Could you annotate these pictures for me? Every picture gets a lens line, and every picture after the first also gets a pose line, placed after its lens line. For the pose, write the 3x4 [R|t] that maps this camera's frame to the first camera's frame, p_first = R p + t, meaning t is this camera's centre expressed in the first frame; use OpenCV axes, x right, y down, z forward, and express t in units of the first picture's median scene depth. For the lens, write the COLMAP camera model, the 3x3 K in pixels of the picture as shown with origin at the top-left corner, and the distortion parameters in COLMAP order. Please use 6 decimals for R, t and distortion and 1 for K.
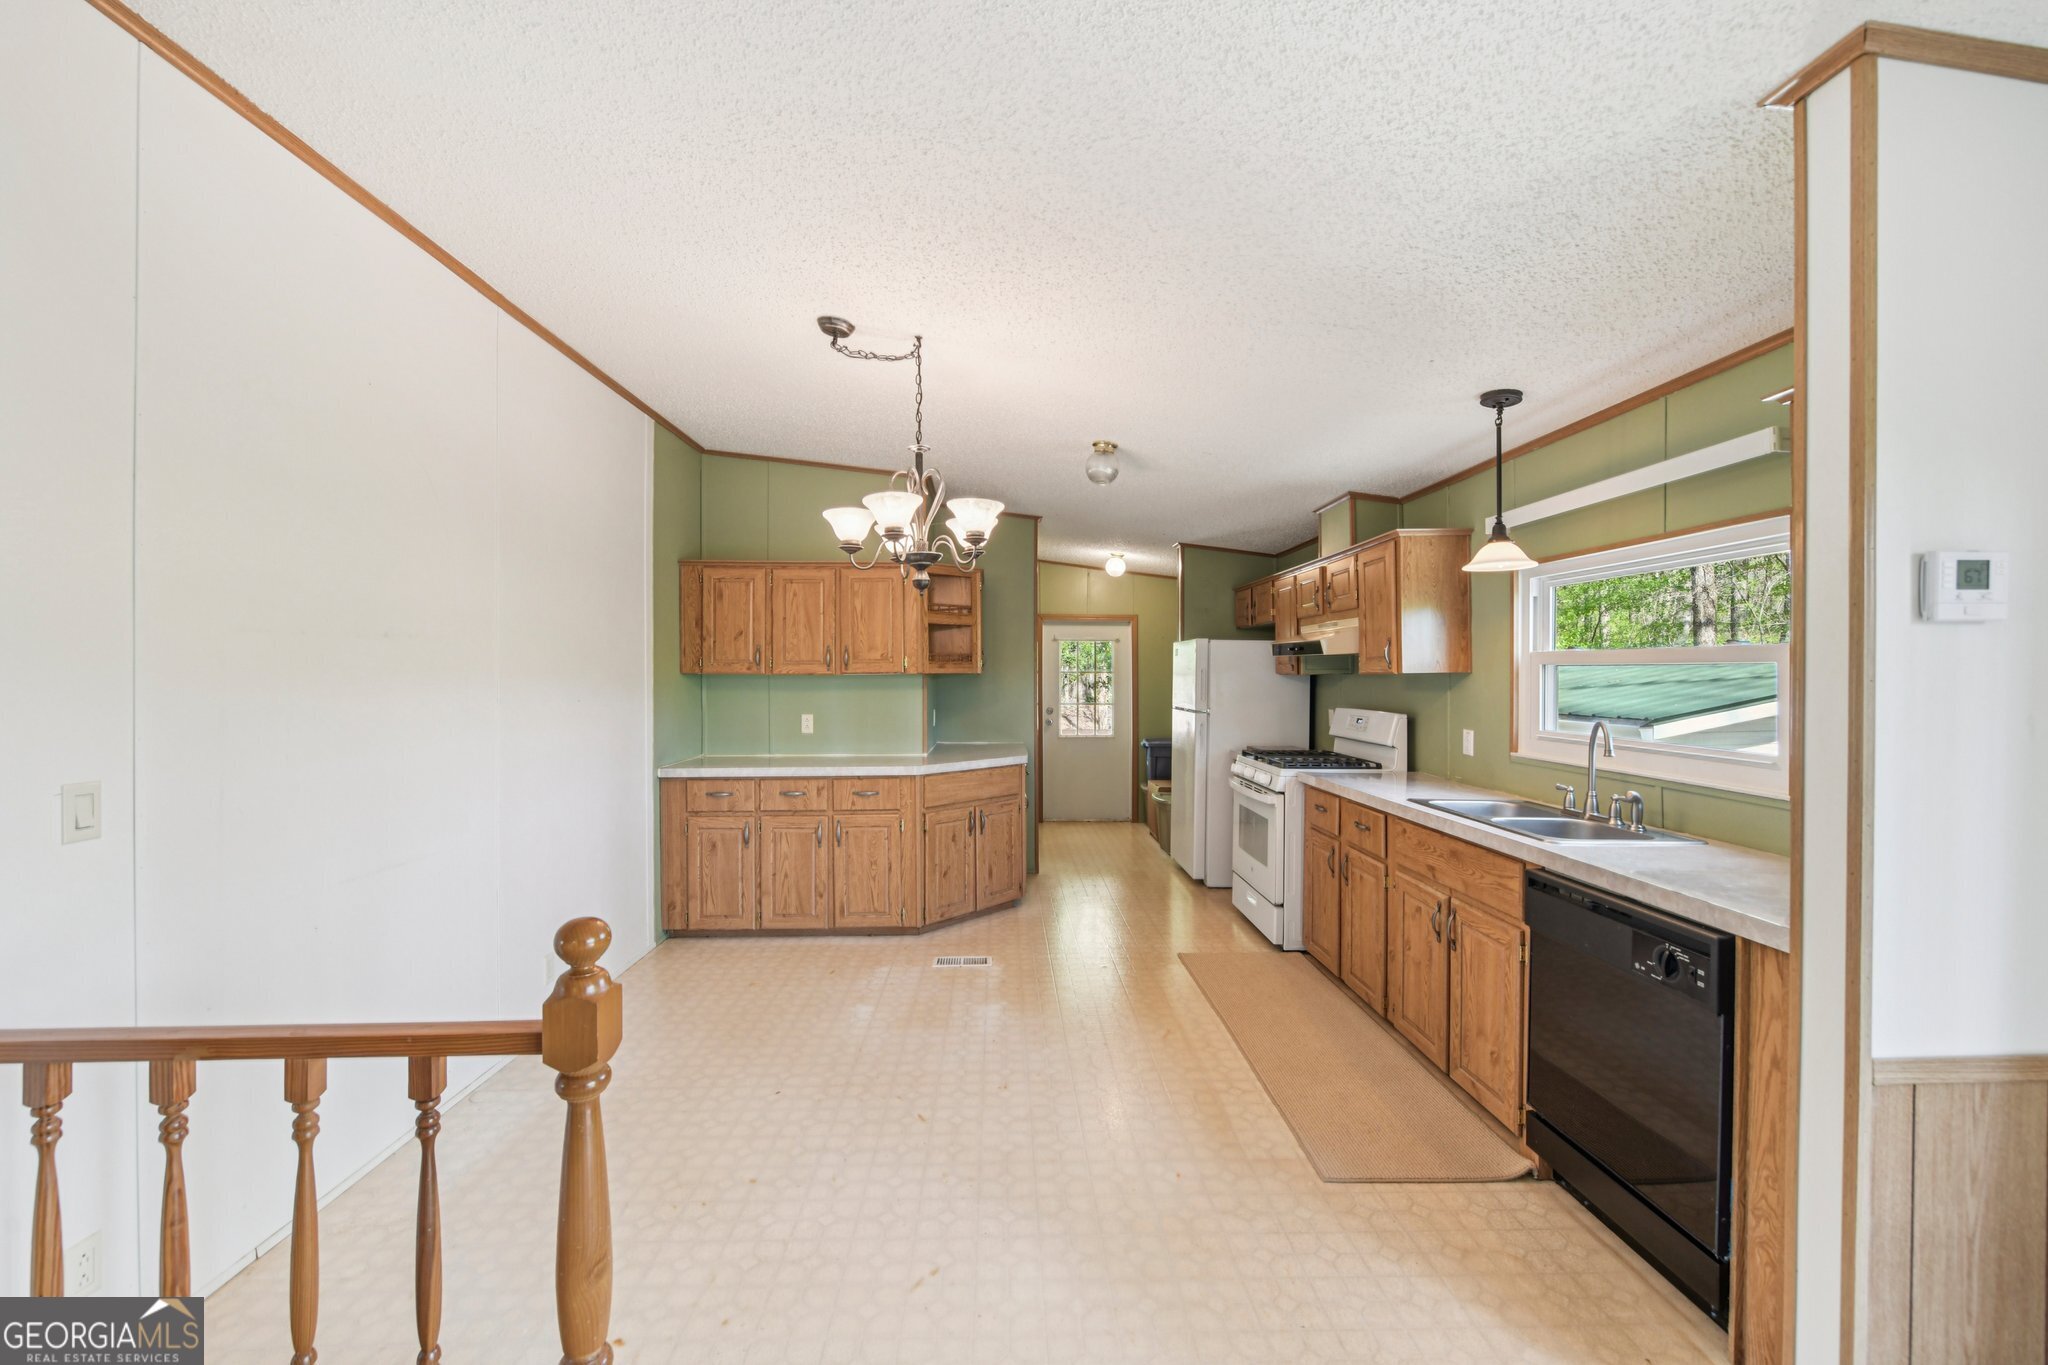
lens RADIAL K [[824.1, 0, 1030.2], [0, 824.1, 681.1], [0, 0, 1]] dist [-0.009329, 0.000246]
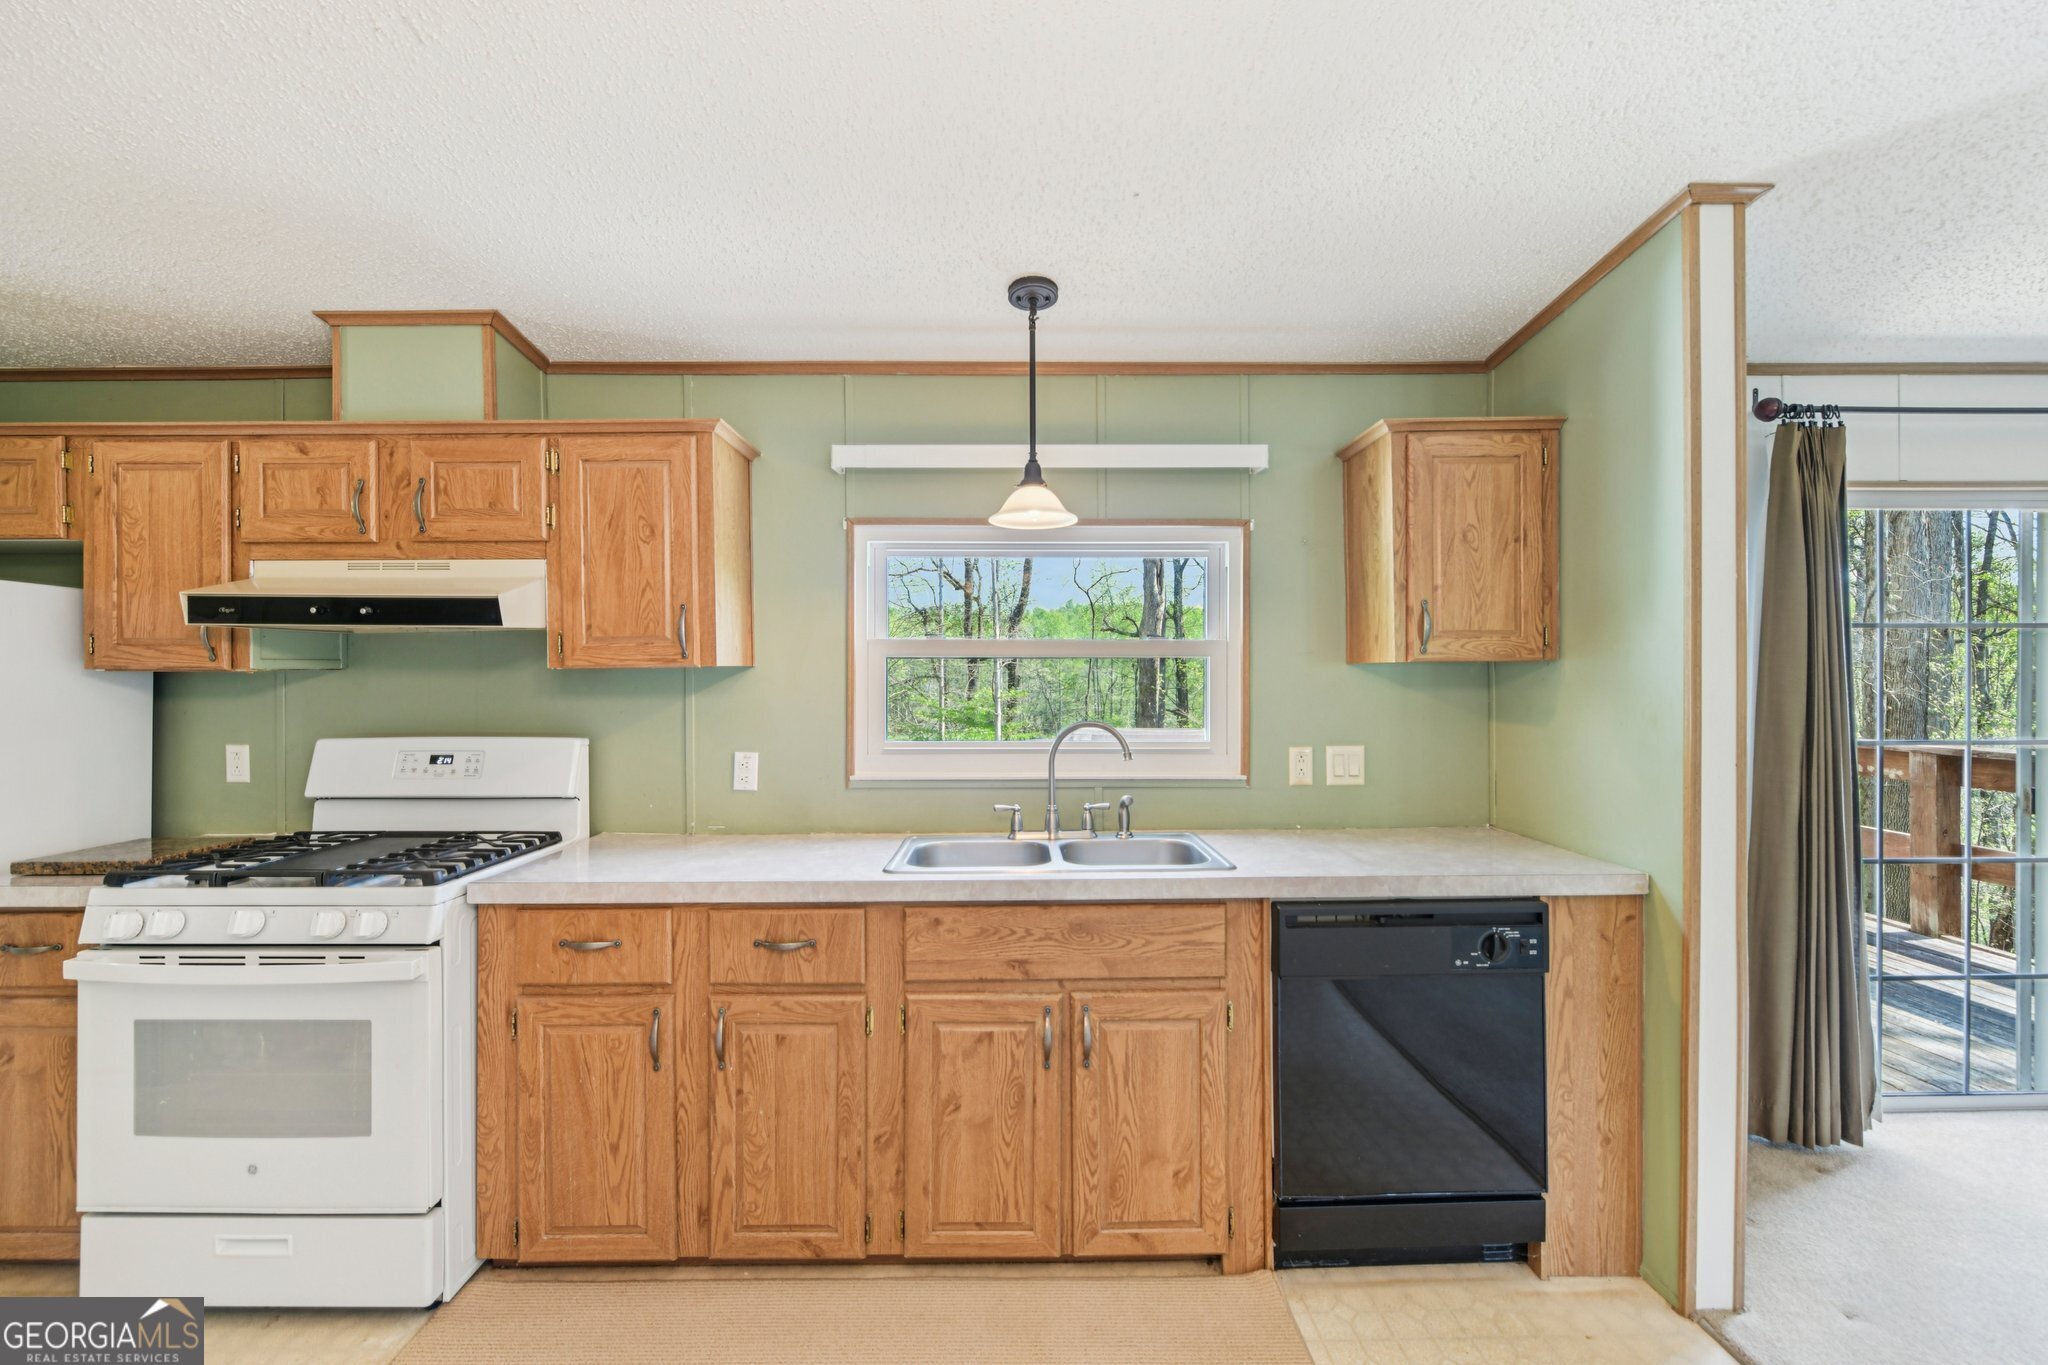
lens RADIAL K [[824.1, 0, 1017.0], [0, 824.1, 678.8], [0, 0, 1]] dist [-0.009329, 0.000246]
pose [[0.021215, -0.002602, 0.999772, -0.109244], [0.010570, 0.999941, 0.002378, 0.000950], [-0.999719, 0.010517, 0.021241, 0.669047]]
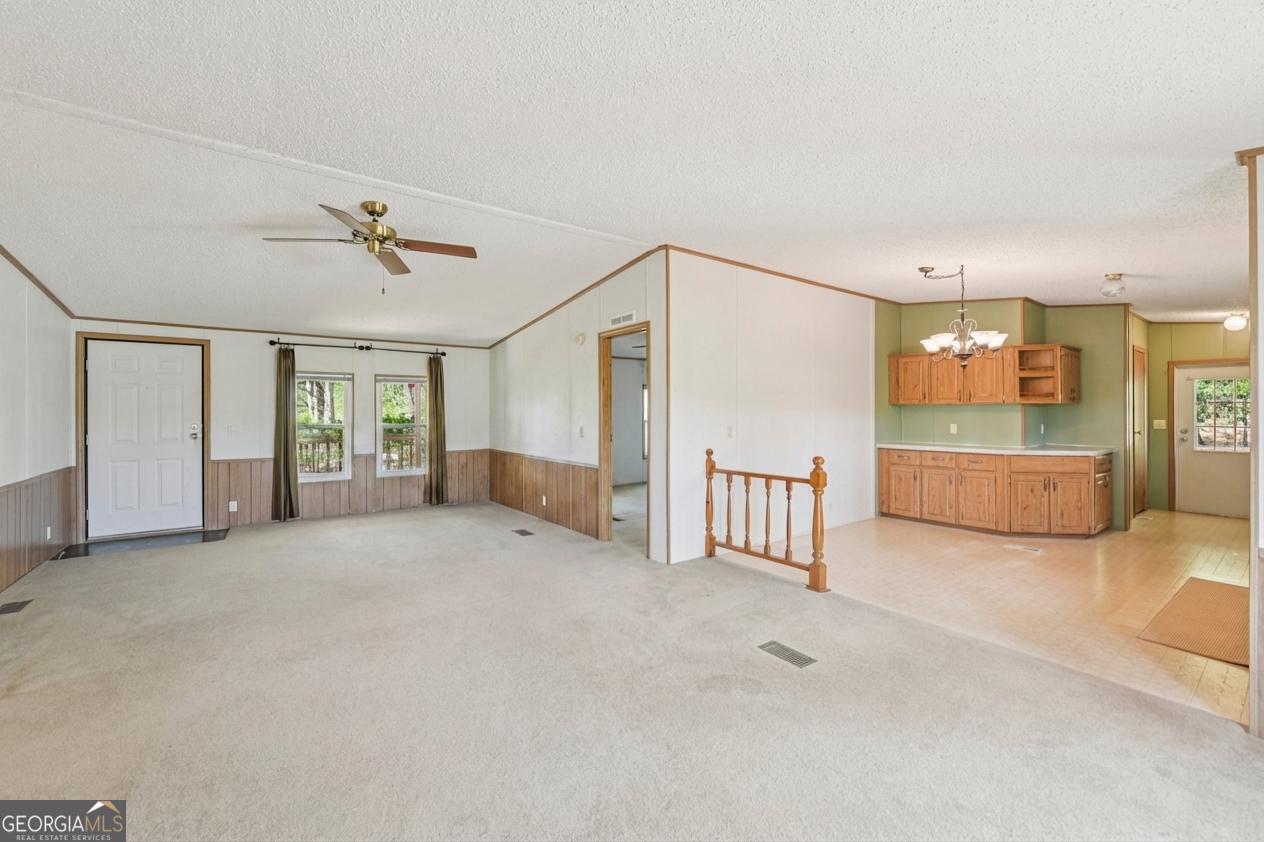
lens RADIAL K [[516.2, 0, 625.7], [0, 516.2, 408.5], [0, 0, 1]] dist [0.000979, 0.000146]
pose [[0.570035, -0.001270, -0.821619, 0.384139], [-0.005914, 0.999967, -0.005648, 0.016818], [0.821599, 0.008078, 0.570009, -0.483378]]
